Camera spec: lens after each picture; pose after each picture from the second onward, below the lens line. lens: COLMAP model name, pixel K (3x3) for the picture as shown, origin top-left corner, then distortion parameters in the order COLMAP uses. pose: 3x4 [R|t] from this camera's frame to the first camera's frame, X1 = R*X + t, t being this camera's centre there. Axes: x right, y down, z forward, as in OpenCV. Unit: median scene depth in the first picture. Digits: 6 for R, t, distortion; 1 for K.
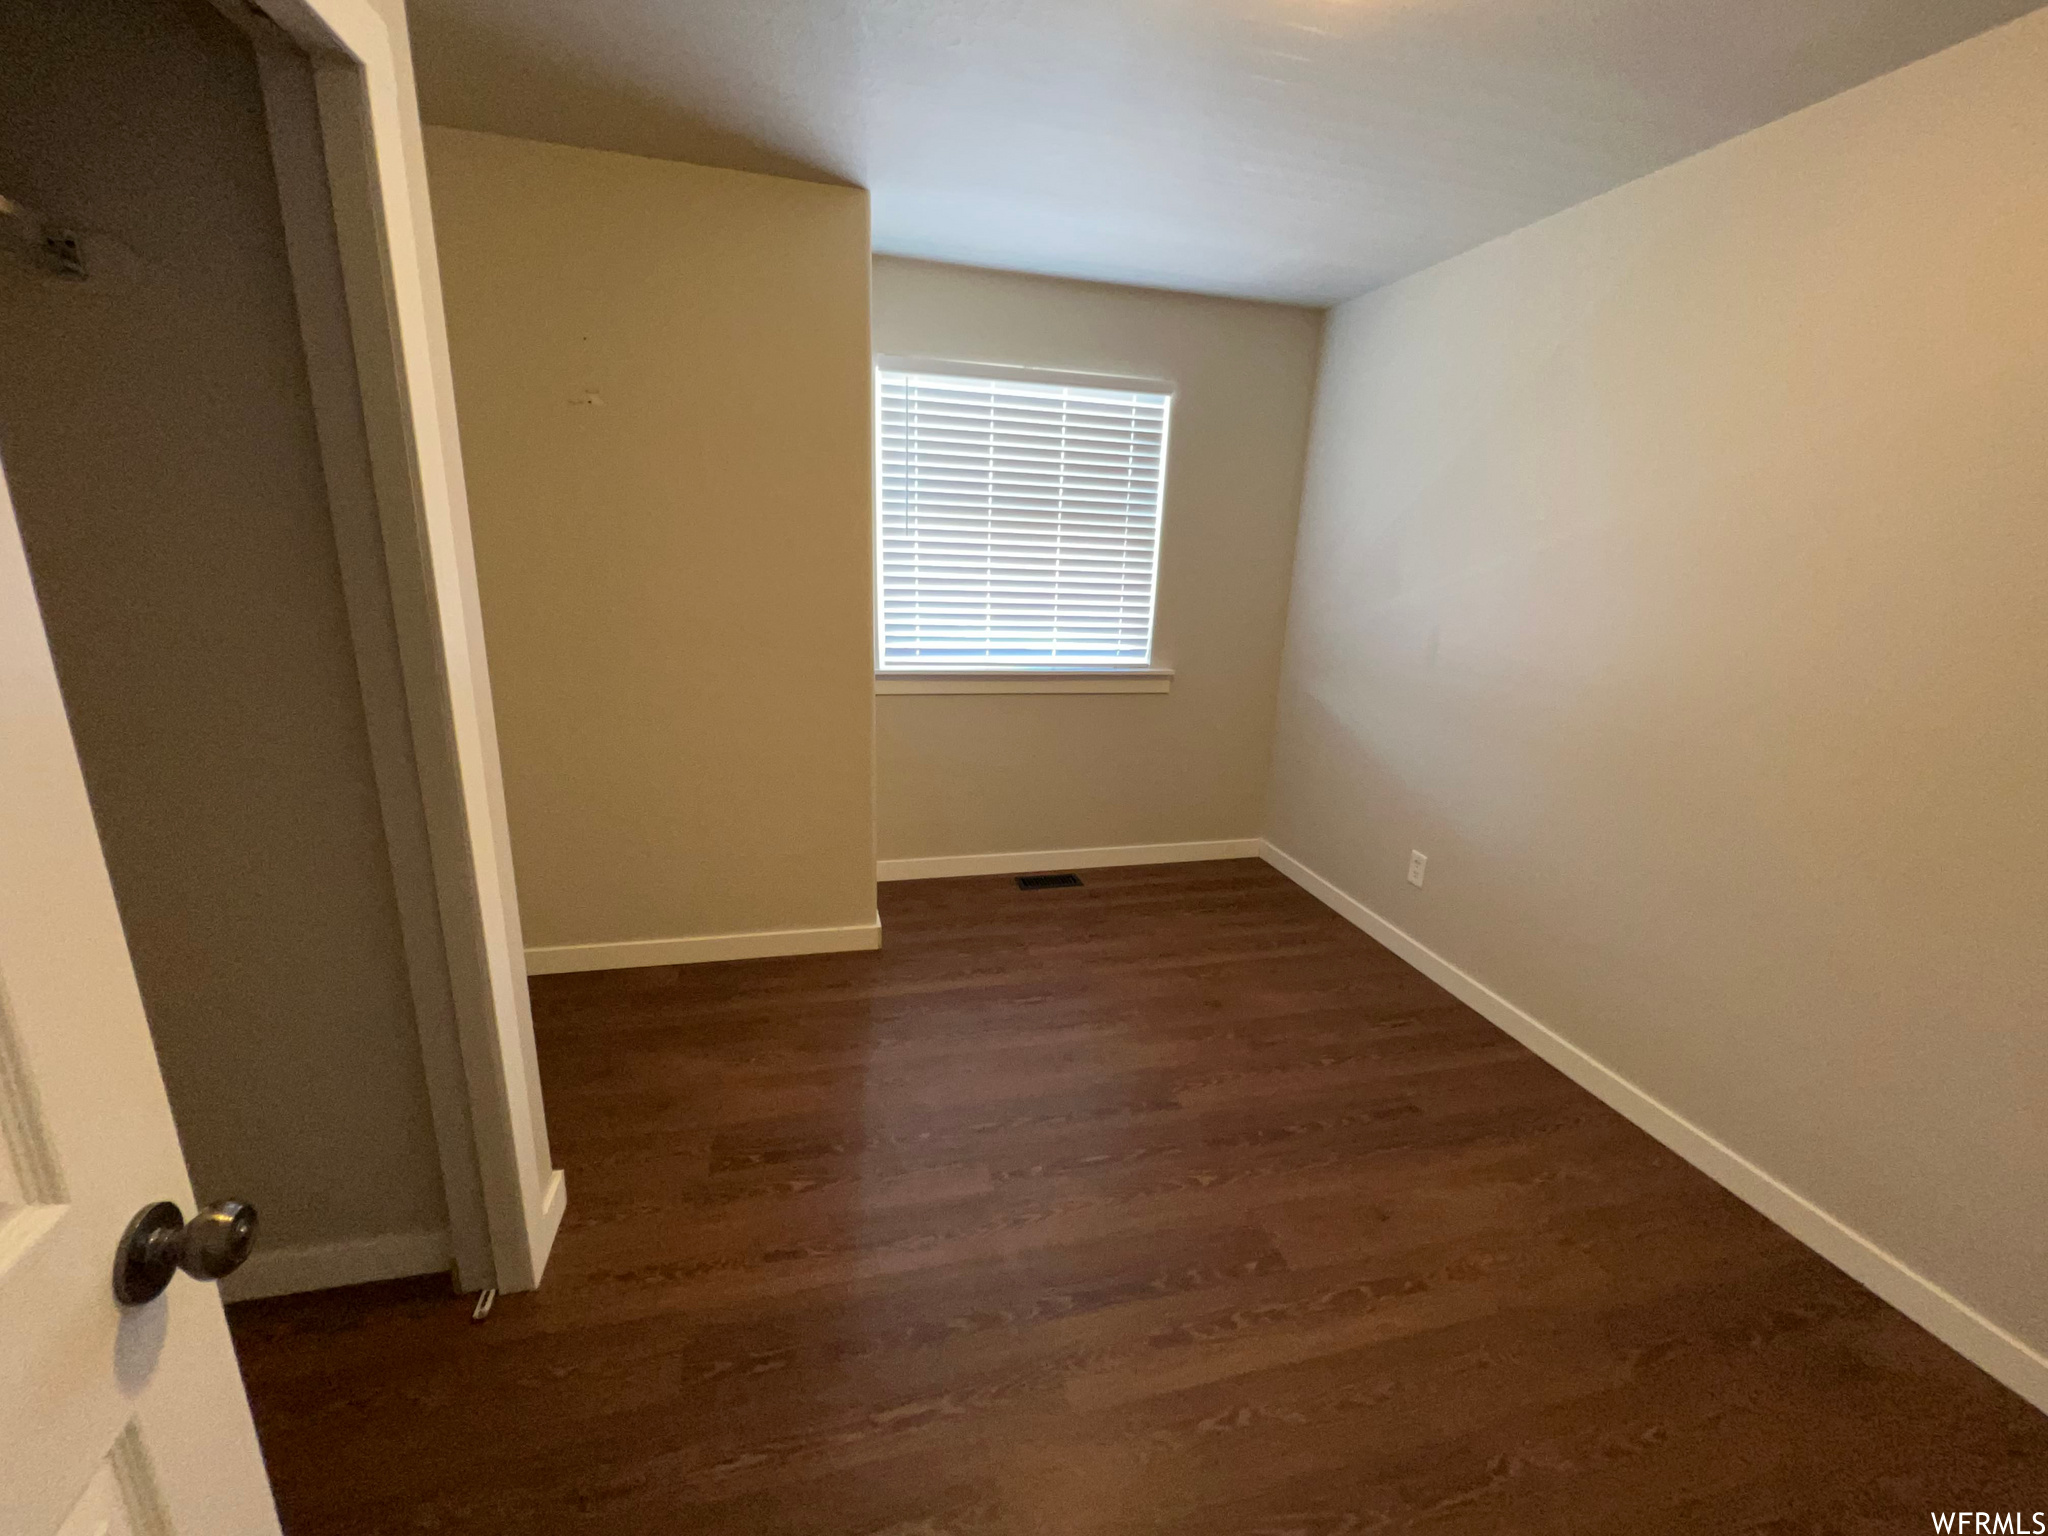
lens RADIAL K [[834.2, 0, 1059.4], [0, 834.2, 757.4], [0, 0, 1]] dist [-0.001670, 0.000604]
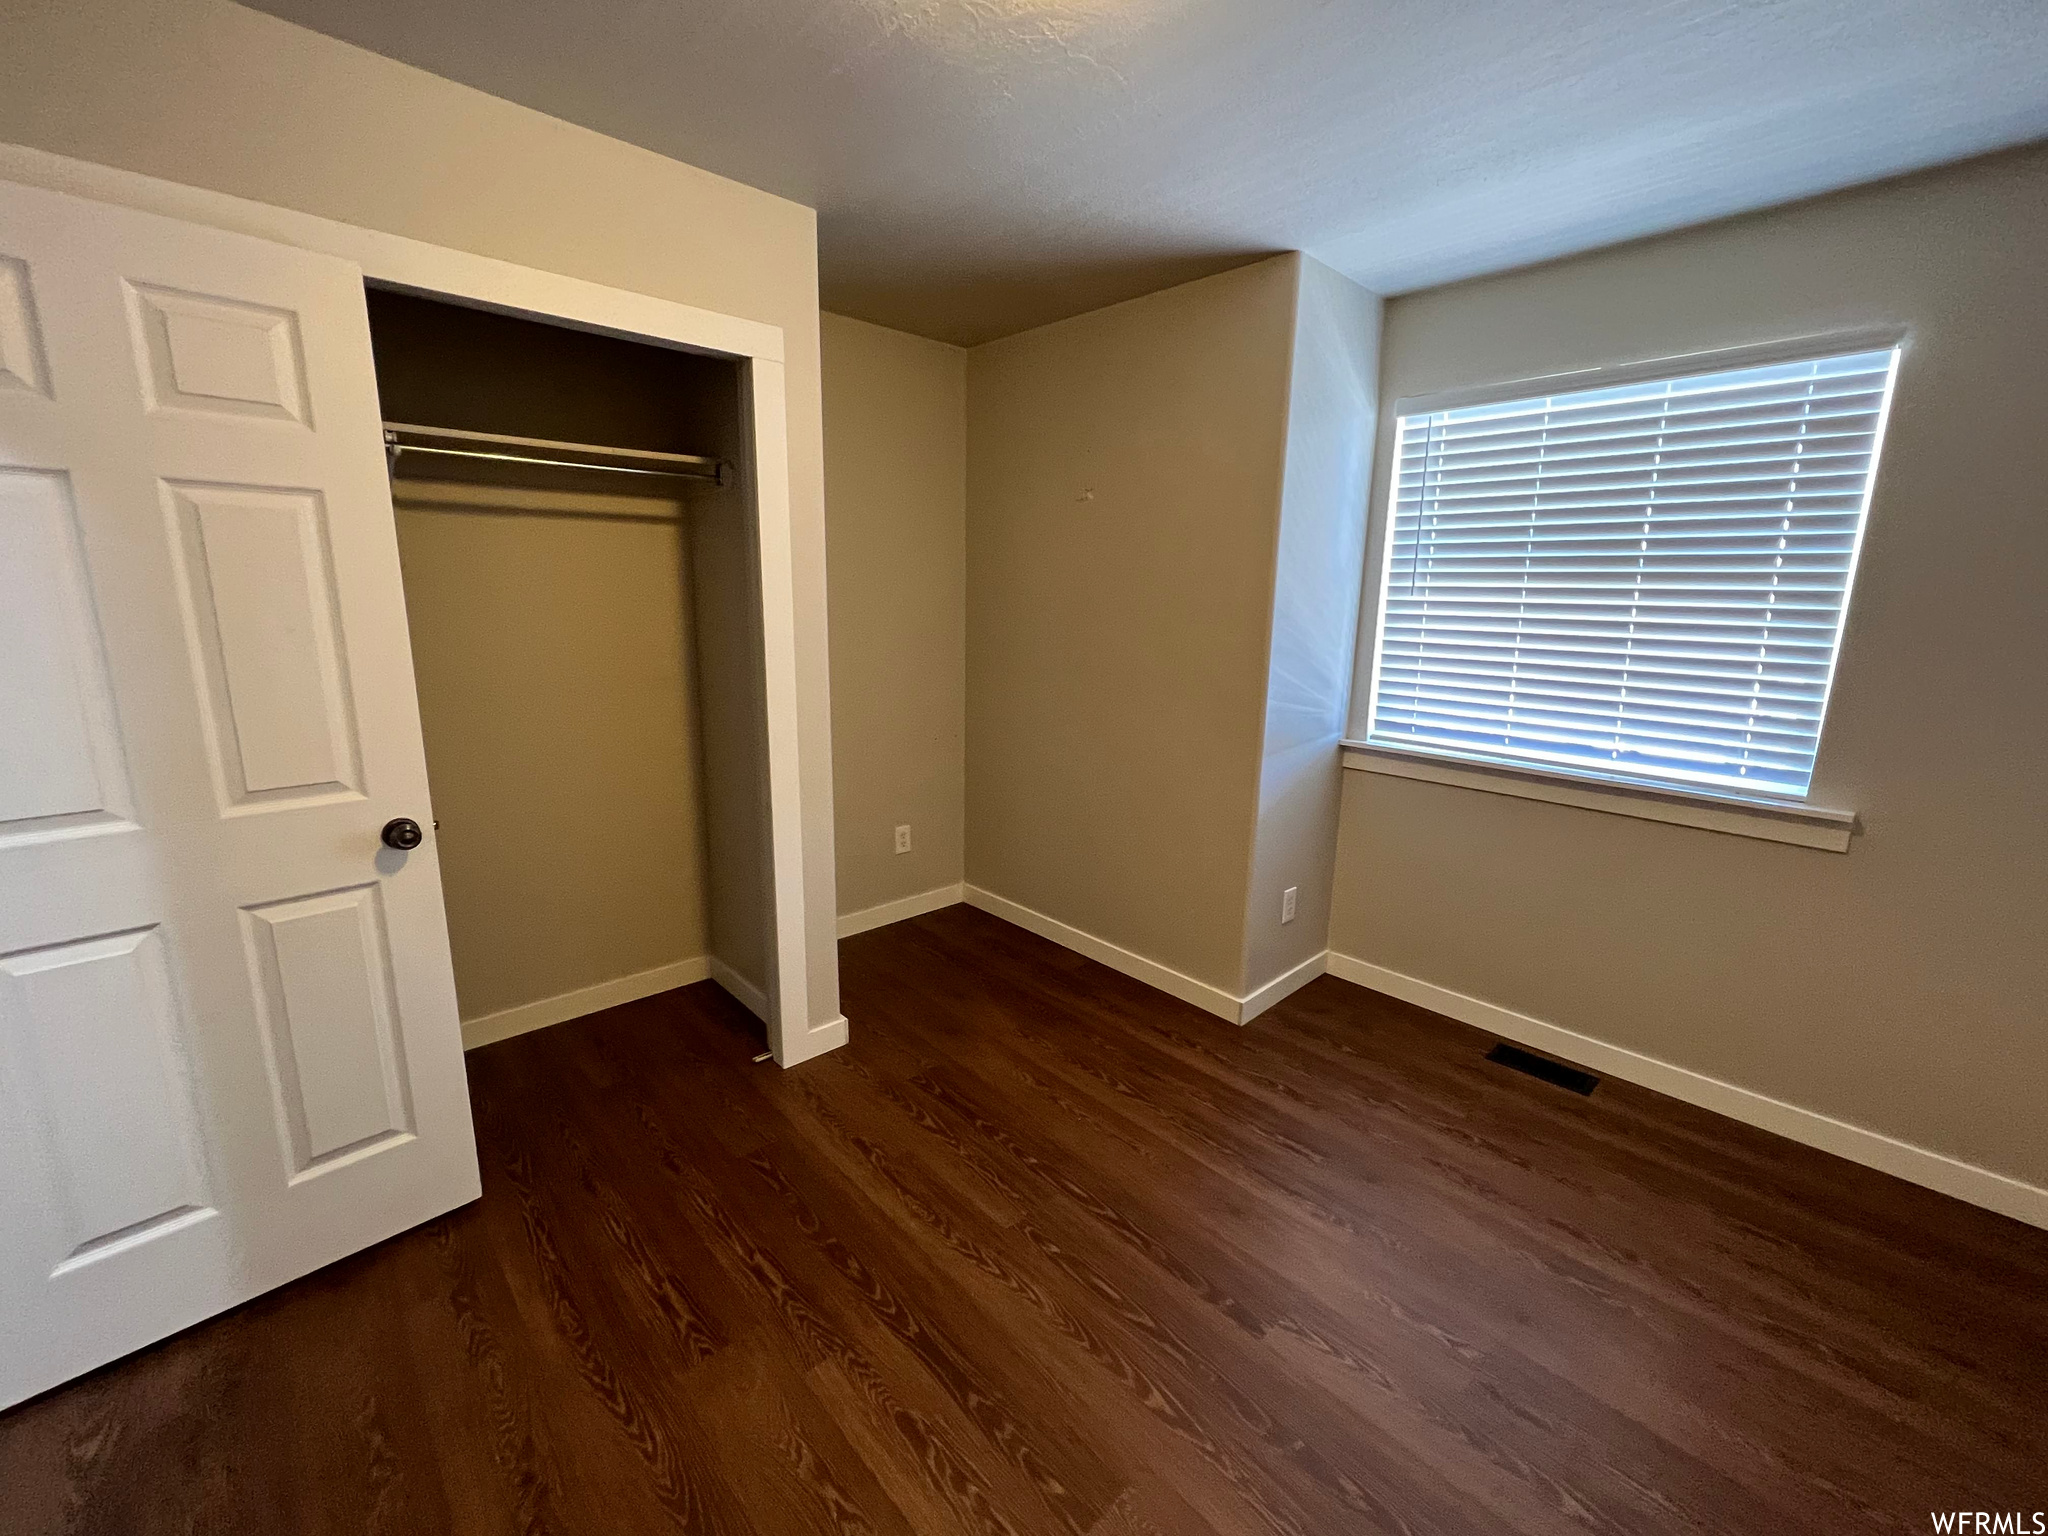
lens RADIAL K [[834.2, 0, 975.8], [0, 834.2, 748.7], [0, 0, 1]] dist [-0.001670, 0.000604]
pose [[0.454424, 0.138059, -0.880022, 0.392727], [-0.219690, 0.974771, 0.039481, -0.042557], [0.863270, 0.175391, 0.473289, 0.217738]]
